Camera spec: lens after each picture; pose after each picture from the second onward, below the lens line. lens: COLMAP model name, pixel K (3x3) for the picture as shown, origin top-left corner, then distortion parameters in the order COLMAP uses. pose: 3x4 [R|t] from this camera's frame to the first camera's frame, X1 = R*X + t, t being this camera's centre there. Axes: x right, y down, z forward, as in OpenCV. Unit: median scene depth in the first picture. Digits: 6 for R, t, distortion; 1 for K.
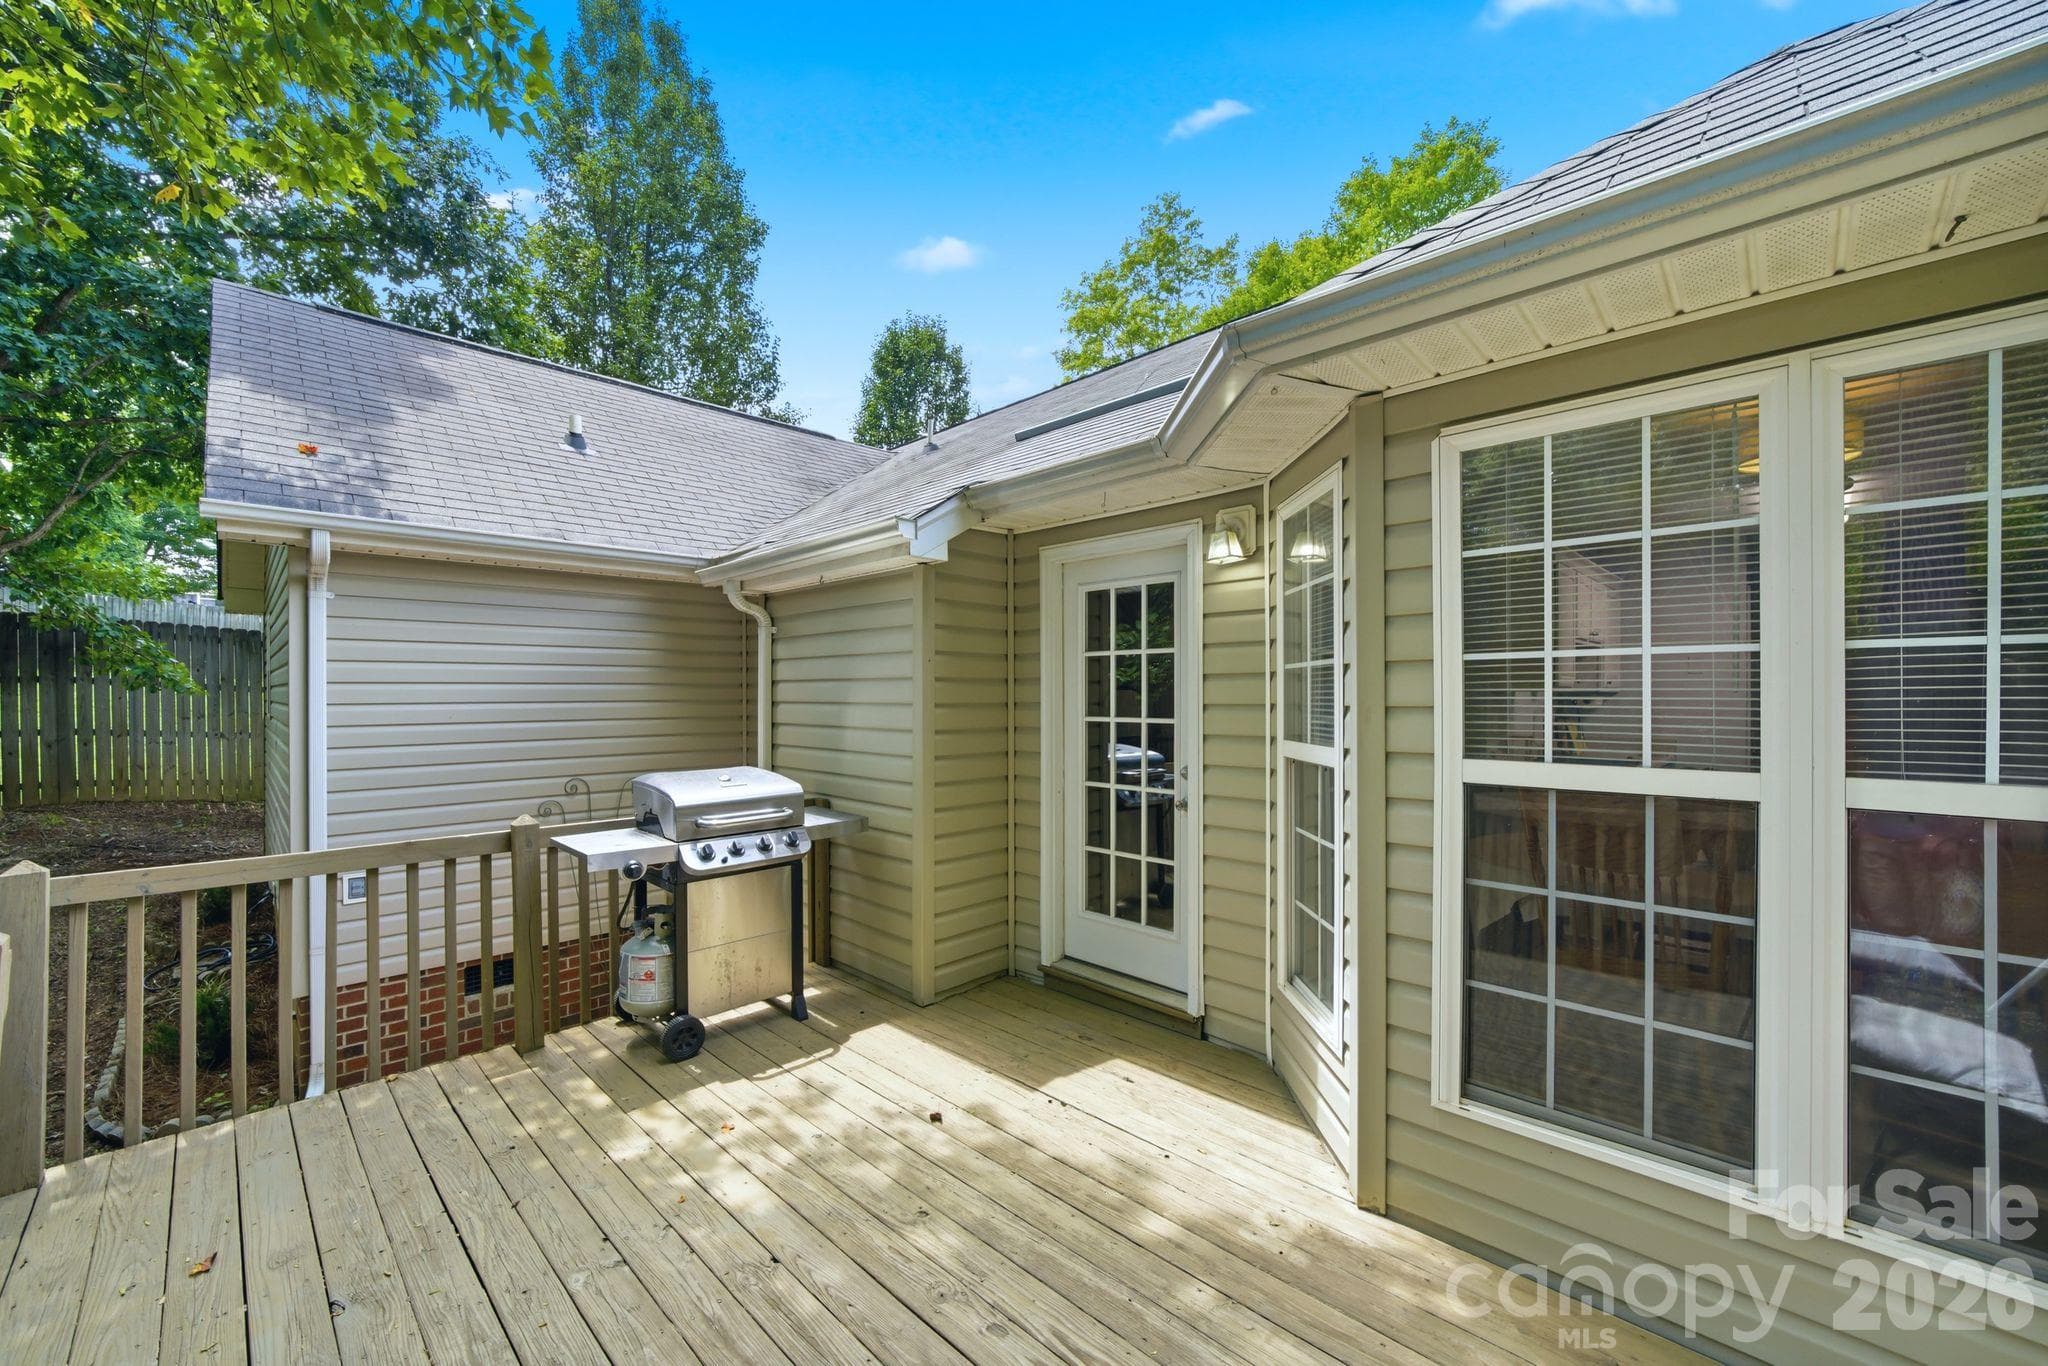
lens RADIAL K [[815.6, 0, 1005.1], [0, 815.6, 691.6], [0, 0, 1]] dist [0.000071, 0.000133]
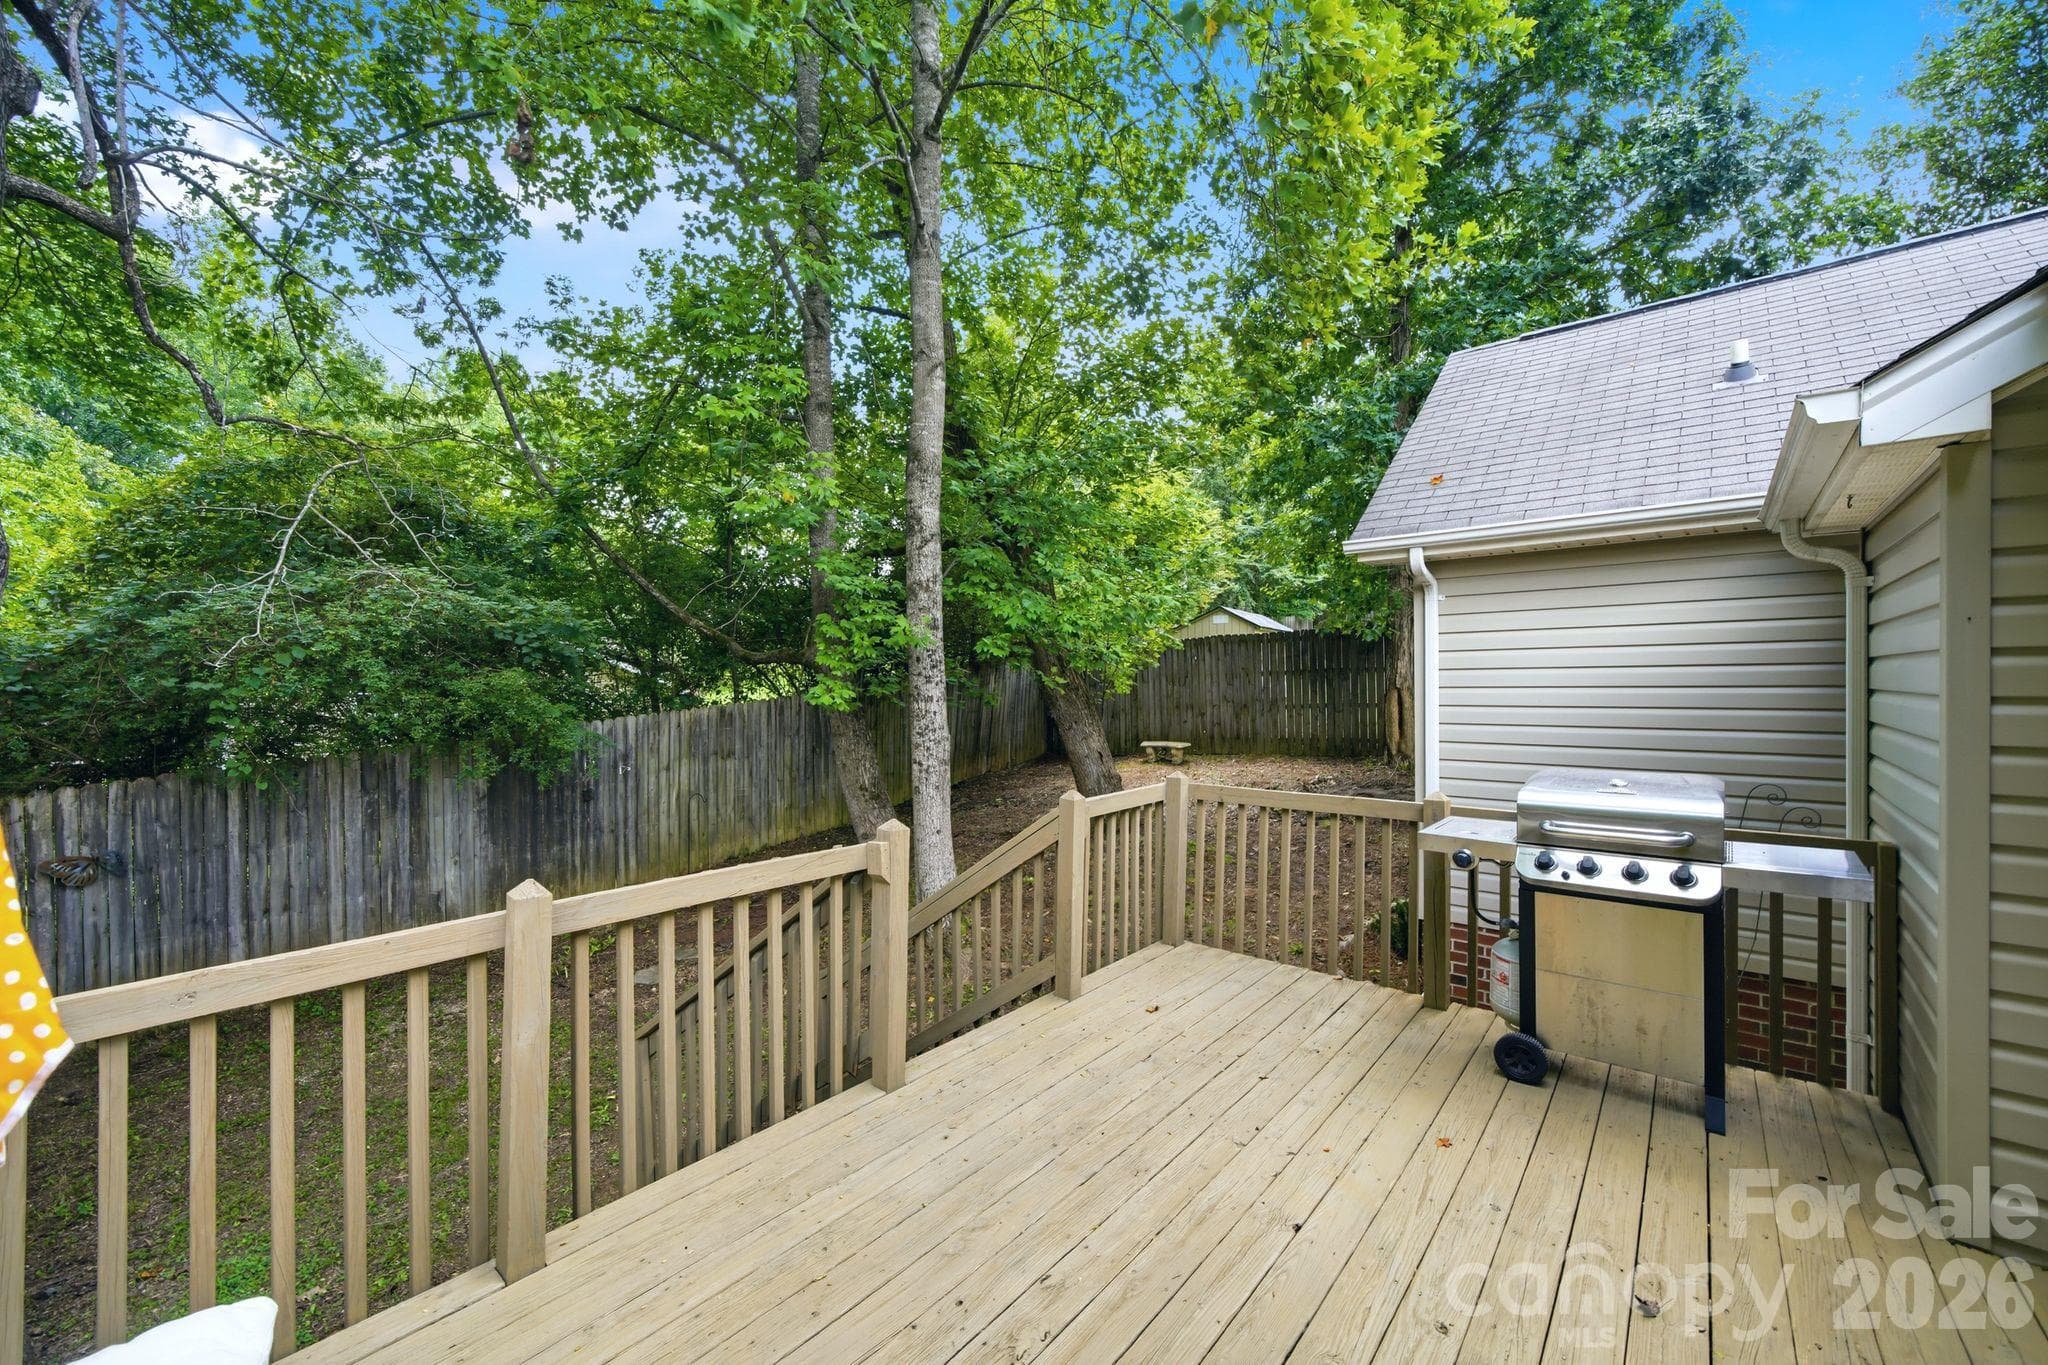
lens RADIAL K [[815.6, 0, 1009.4], [0, 815.6, 687.6], [0, 0, 1]] dist [0.000071, 0.000133]
pose [[0.081230, 0.008840, -0.996656, 0.456313], [0.010255, 0.999900, 0.009705, -0.003001], [0.996643, -0.011009, 0.081131, 0.354970]]
